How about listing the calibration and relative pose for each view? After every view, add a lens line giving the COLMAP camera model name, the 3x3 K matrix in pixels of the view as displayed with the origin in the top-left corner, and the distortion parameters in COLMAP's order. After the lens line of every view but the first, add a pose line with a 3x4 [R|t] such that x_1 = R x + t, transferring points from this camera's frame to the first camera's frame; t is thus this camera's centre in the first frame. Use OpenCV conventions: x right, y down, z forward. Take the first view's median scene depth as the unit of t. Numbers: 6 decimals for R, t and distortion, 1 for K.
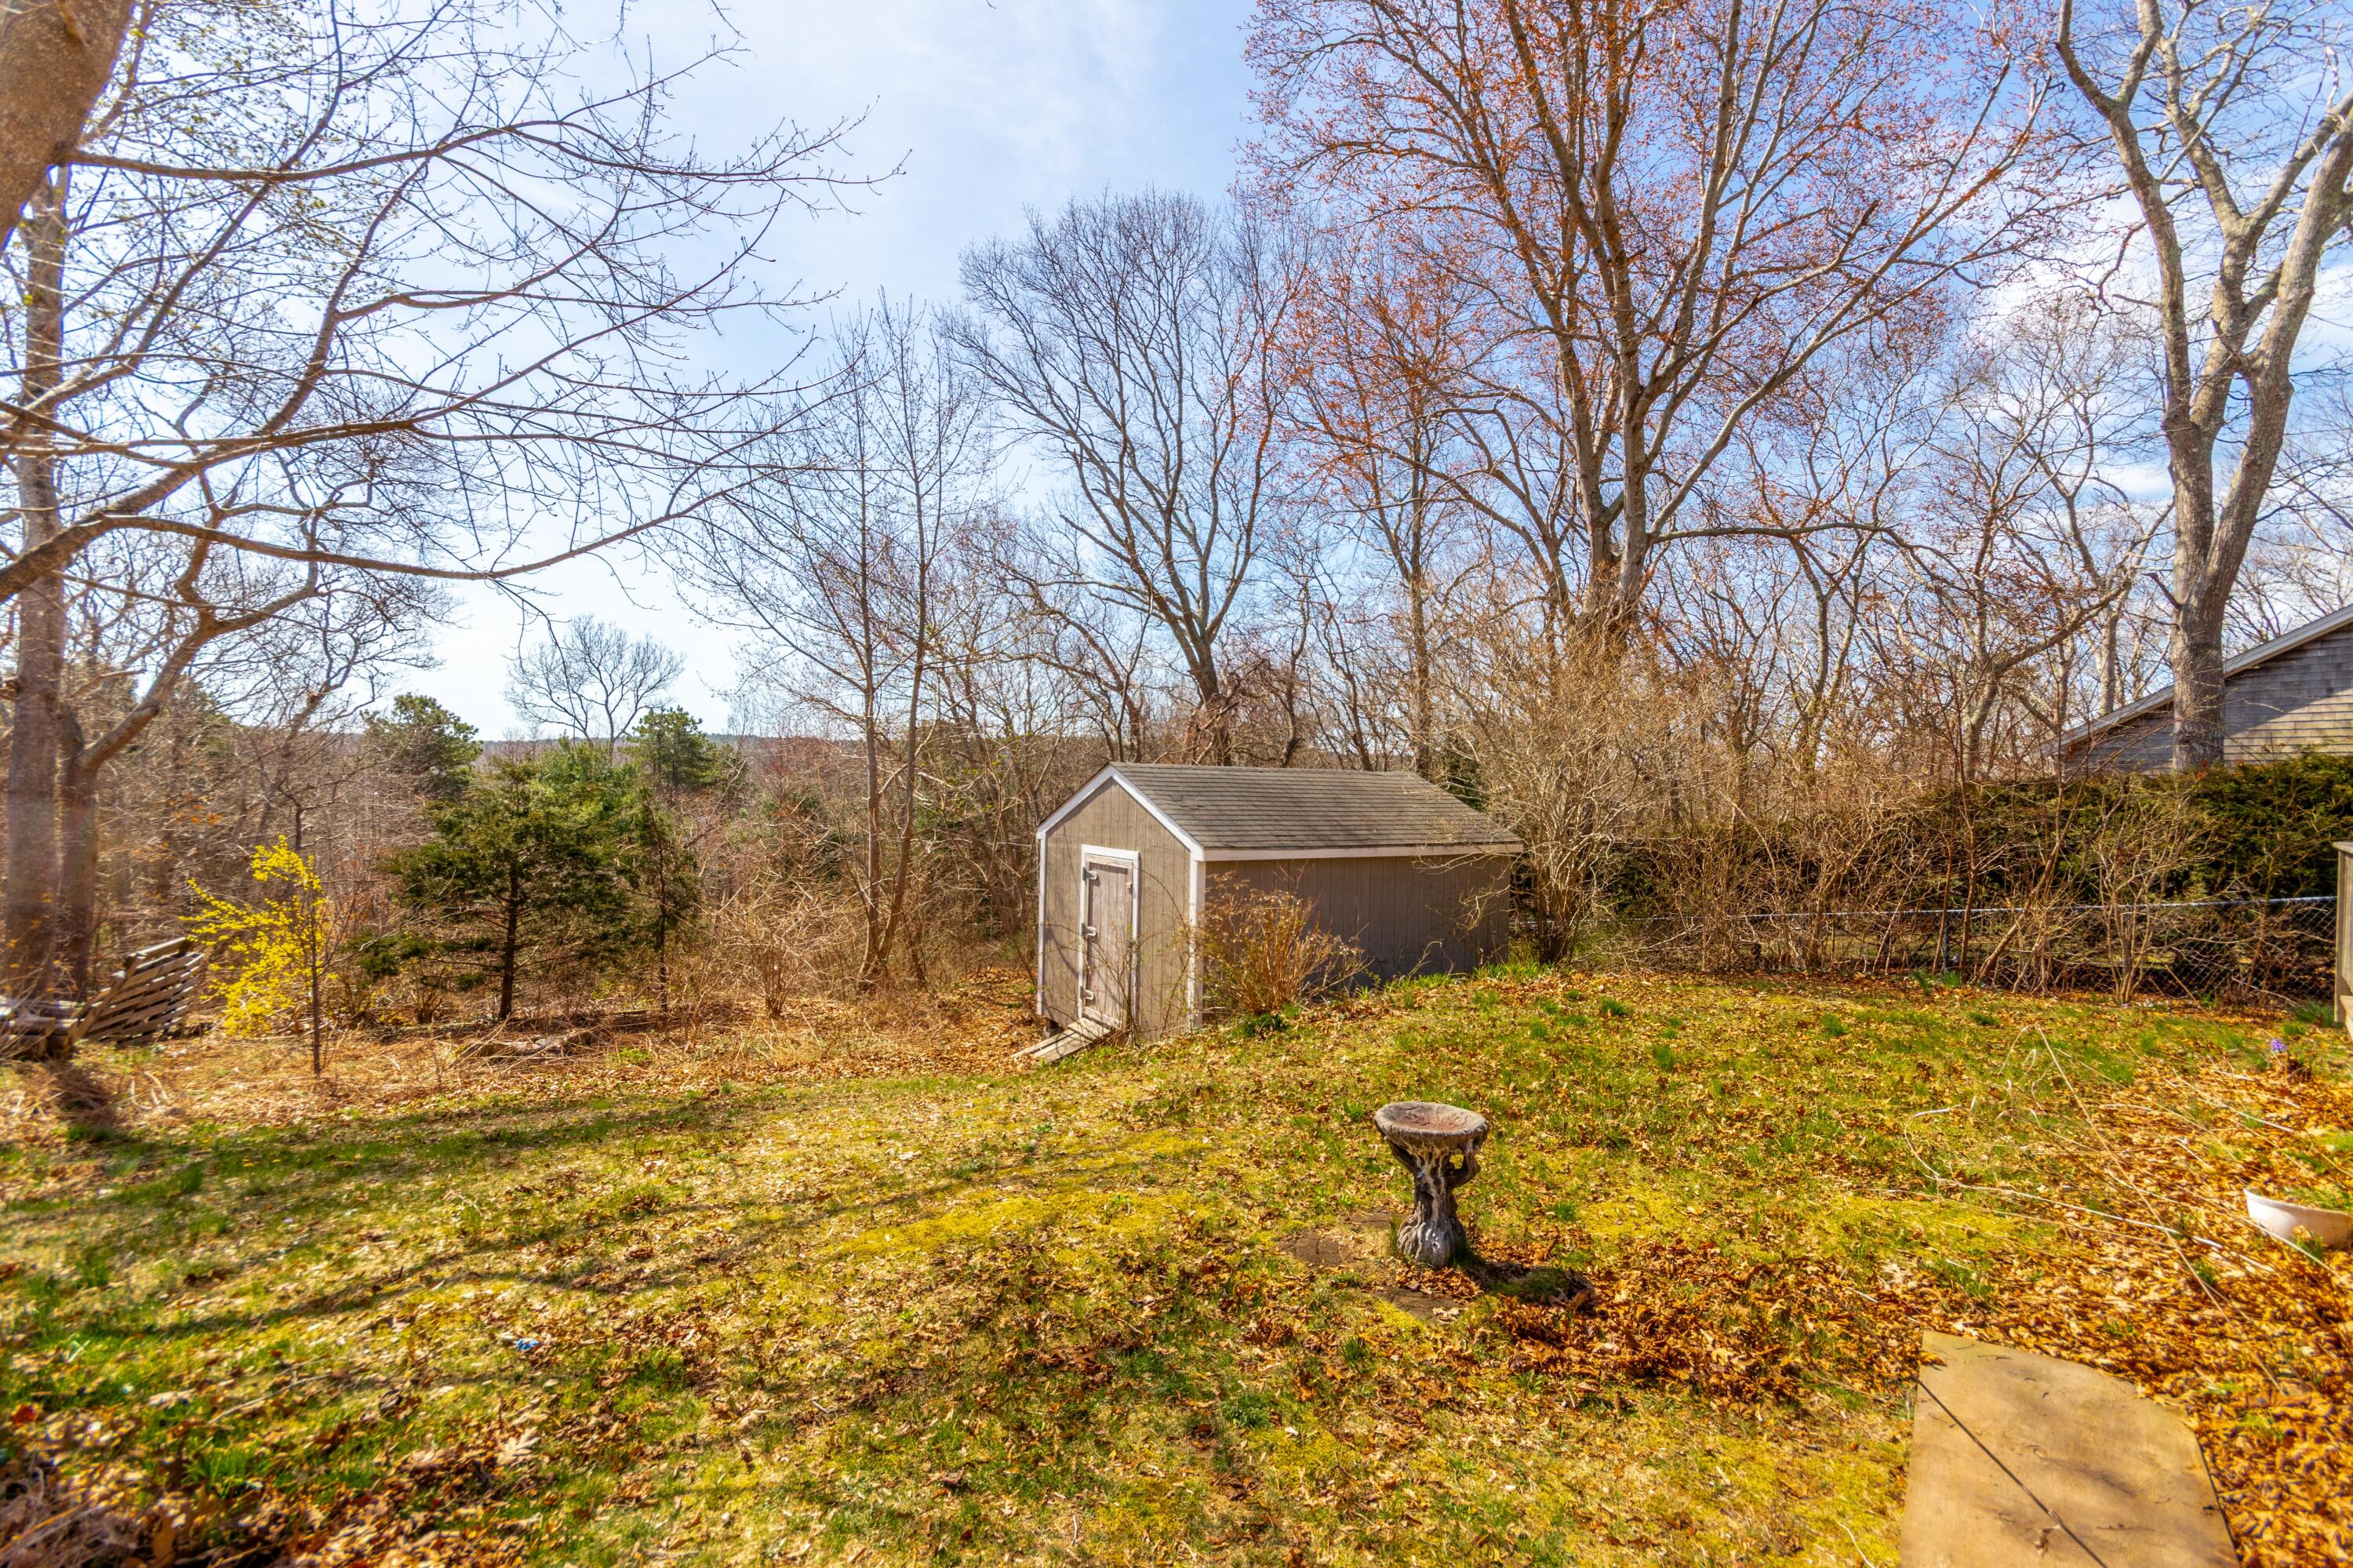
lens RADIAL K [[1097.8, 0, 1181.6], [0, 1097.8, 789.1], [0, 0, 1]] dist [-0.001347, -0.000003]
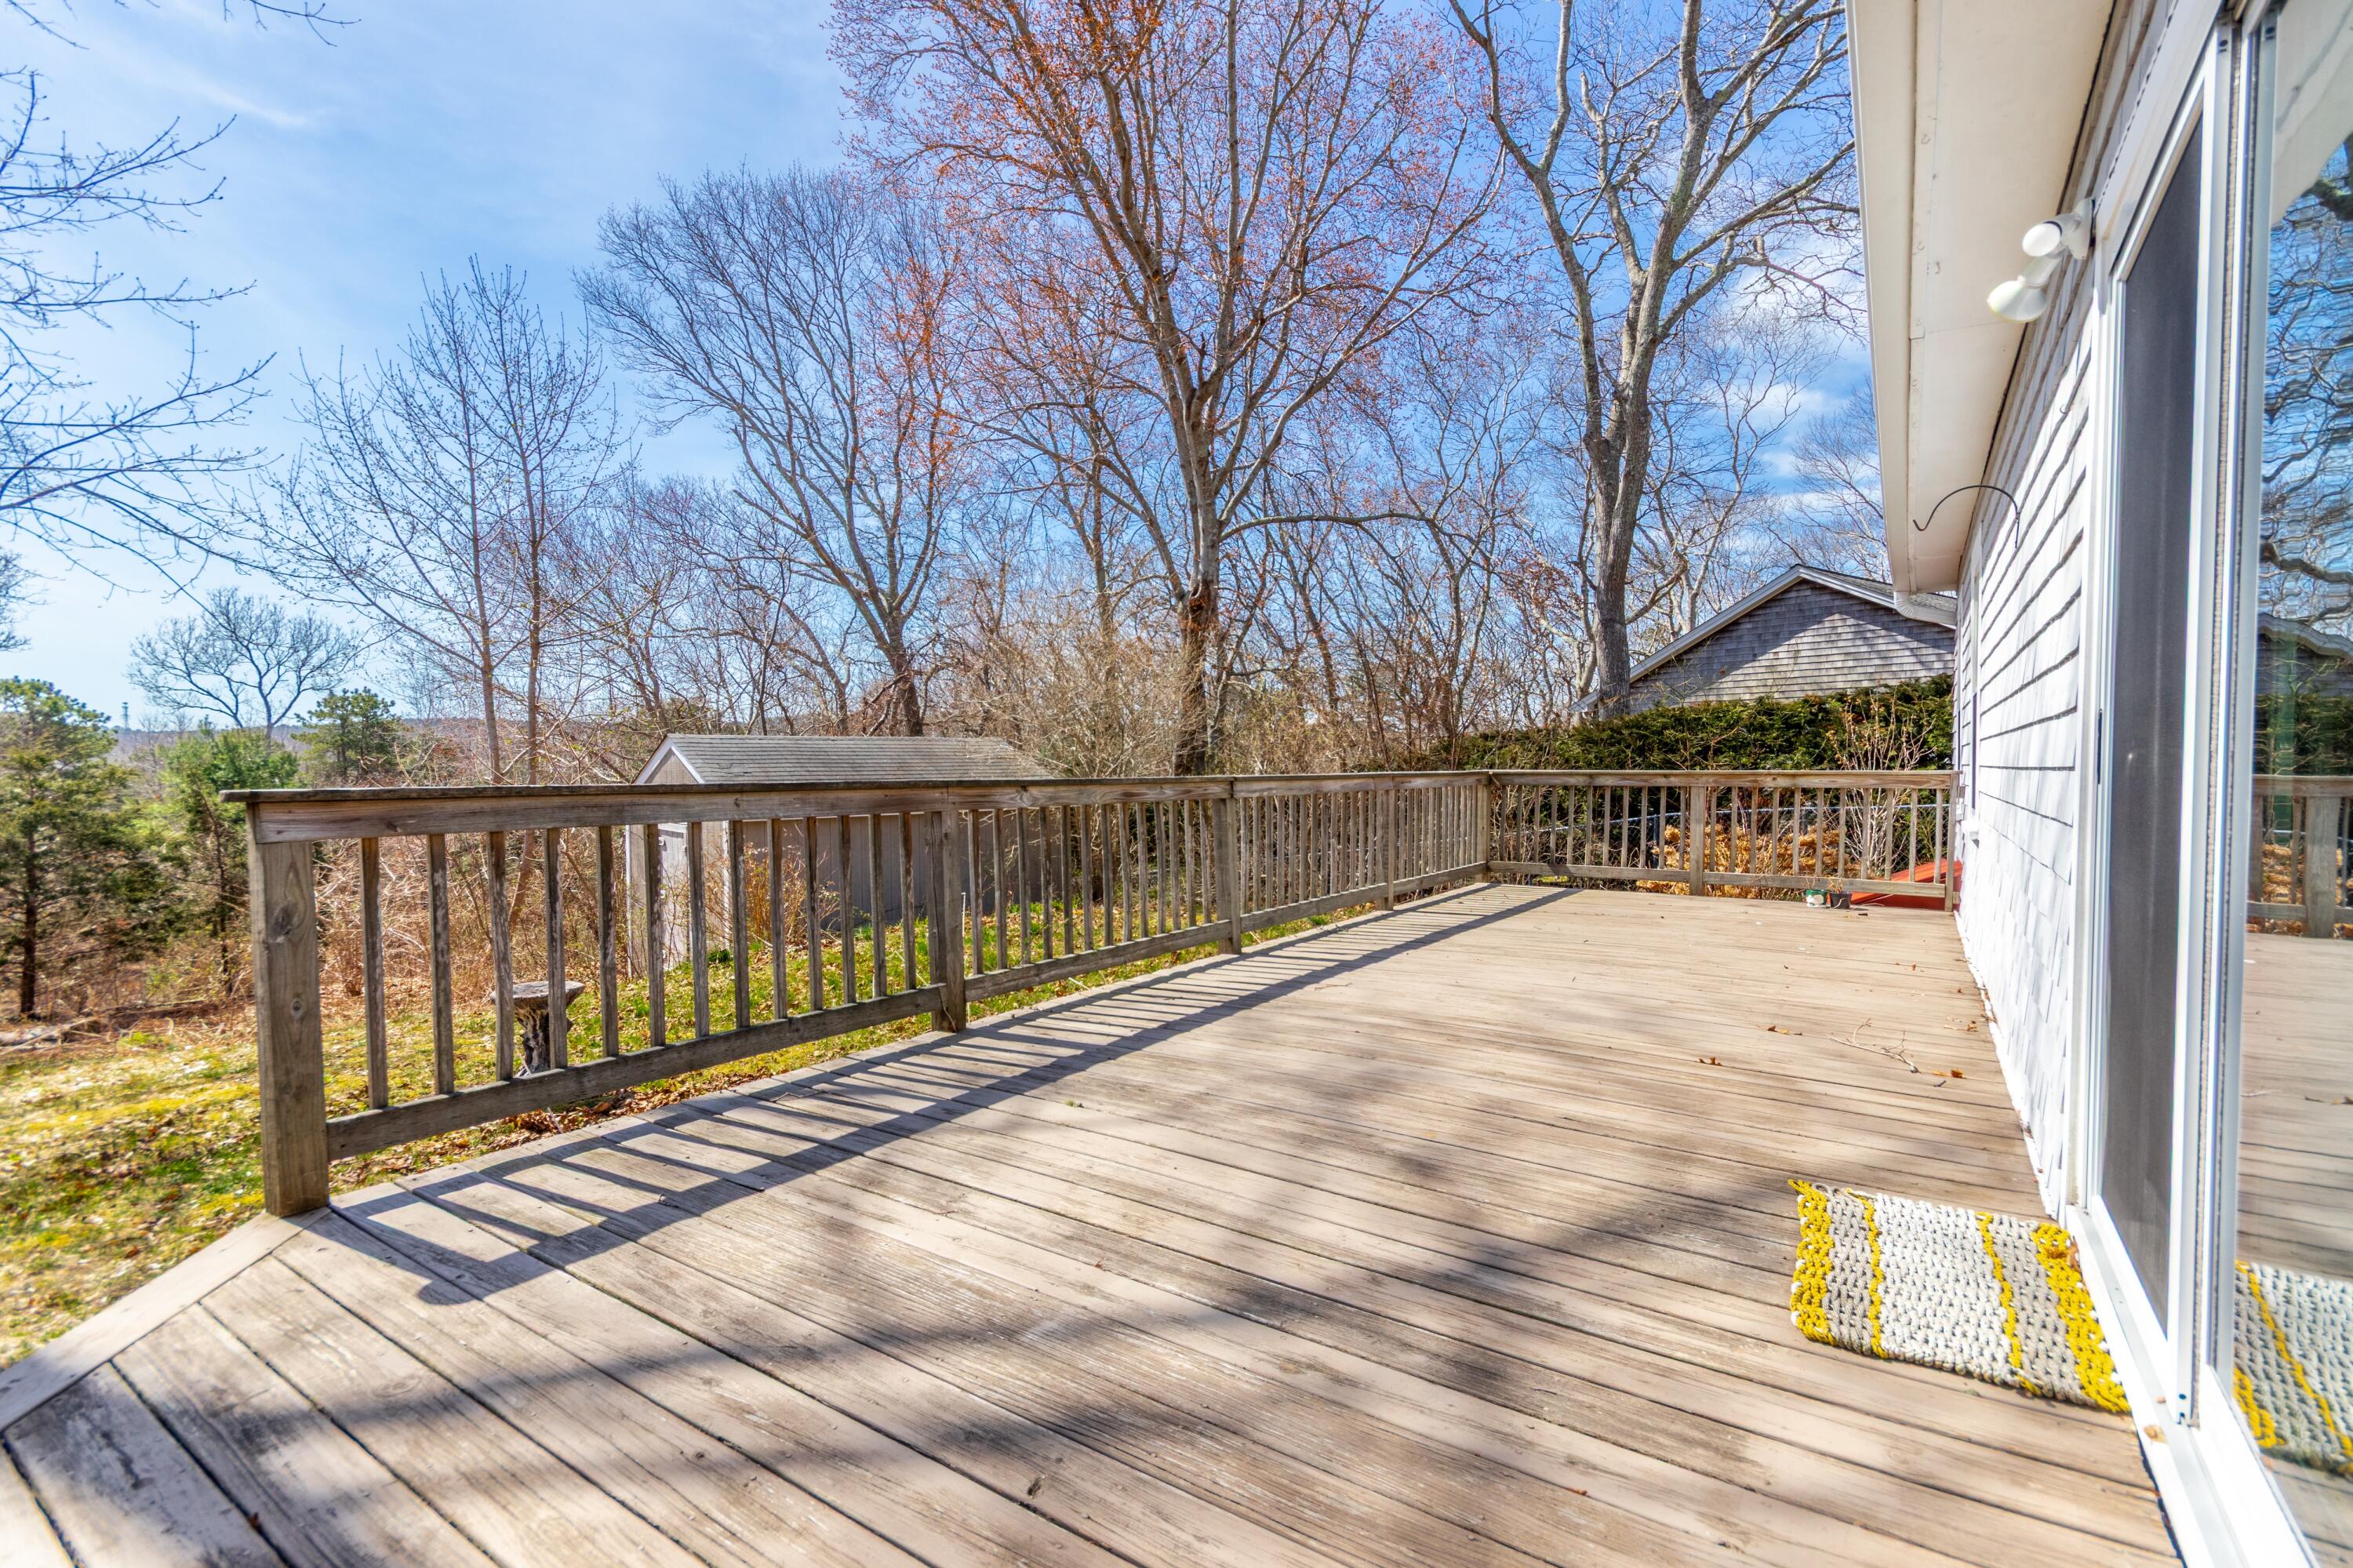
lens RADIAL K [[1097.8, 0, 1181.6], [0, 1097.8, 789.1], [0, 0, 1]] dist [-0.001347, -0.000003]
pose [[0.983138, -0.030567, 0.180290, 0.107393], [0.026142, 0.999297, 0.026867, 0.005935], [-0.180984, -0.021701, 0.983247, -0.061350]]
